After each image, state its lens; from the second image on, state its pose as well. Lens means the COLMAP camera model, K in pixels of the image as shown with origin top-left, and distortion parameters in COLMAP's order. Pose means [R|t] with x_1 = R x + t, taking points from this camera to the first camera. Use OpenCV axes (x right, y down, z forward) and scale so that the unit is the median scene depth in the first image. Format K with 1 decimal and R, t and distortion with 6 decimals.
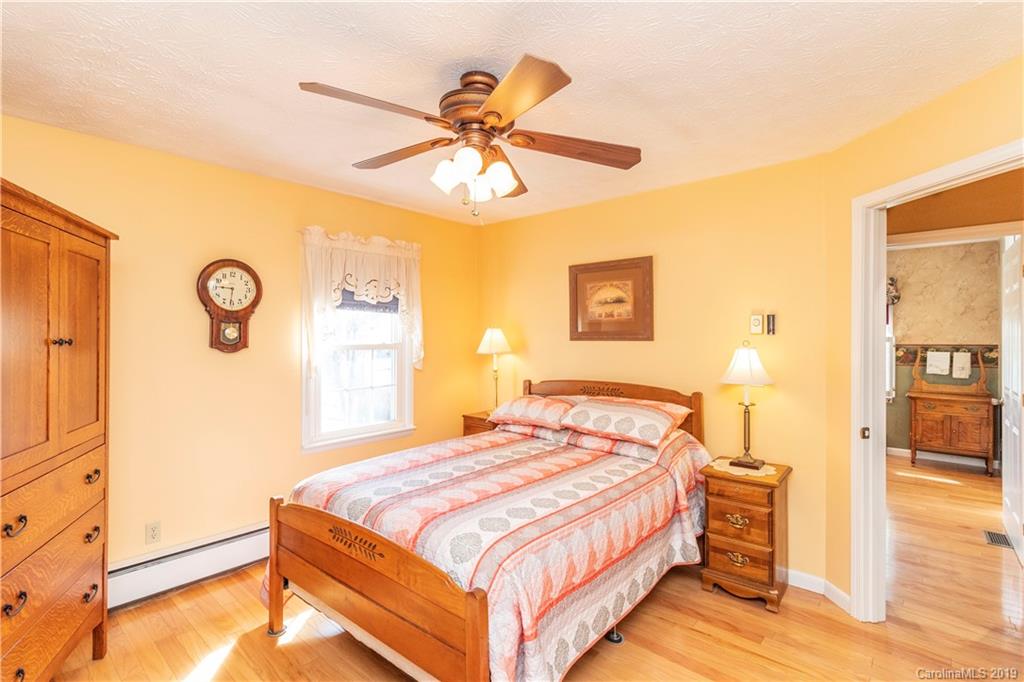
lens RADIAL K [[480.6, 0, 514.1], [0, 480.6, 338.7], [0, 0, 1]] dist [-0.015074, 0.000635]
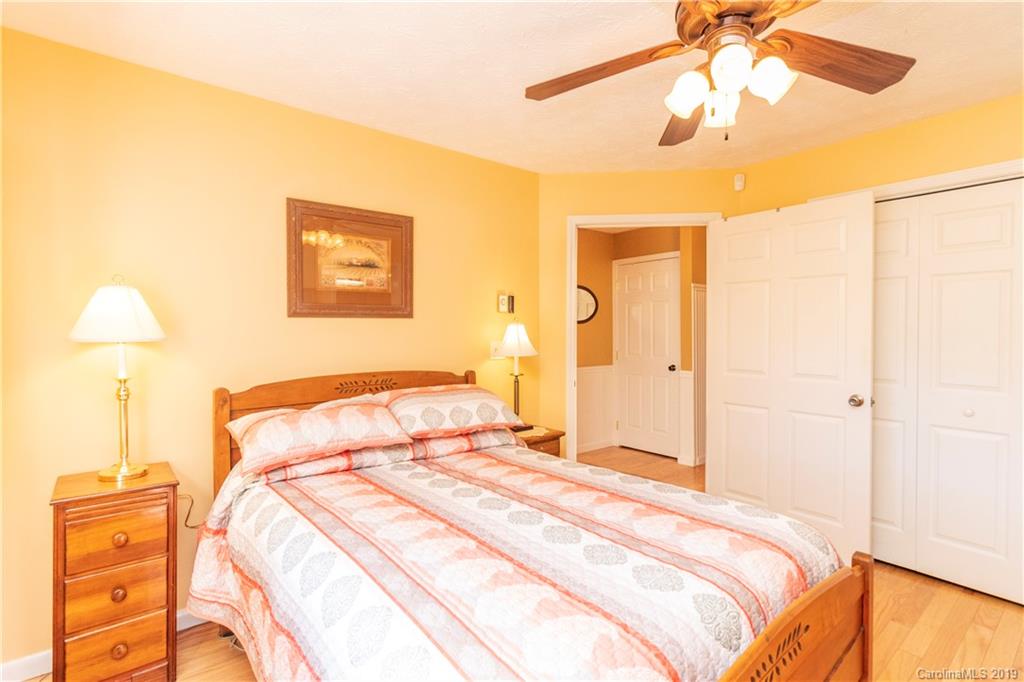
lens RADIAL K [[480.6, 0, 507.6], [0, 480.6, 336.9], [0, 0, 1]] dist [-0.015074, 0.000635]
pose [[0.176153, -0.008669, 0.984325, -0.511090], [0.014895, 0.999870, 0.006140, 0.034804], [-0.984250, 0.013580, 0.176259, 0.686150]]
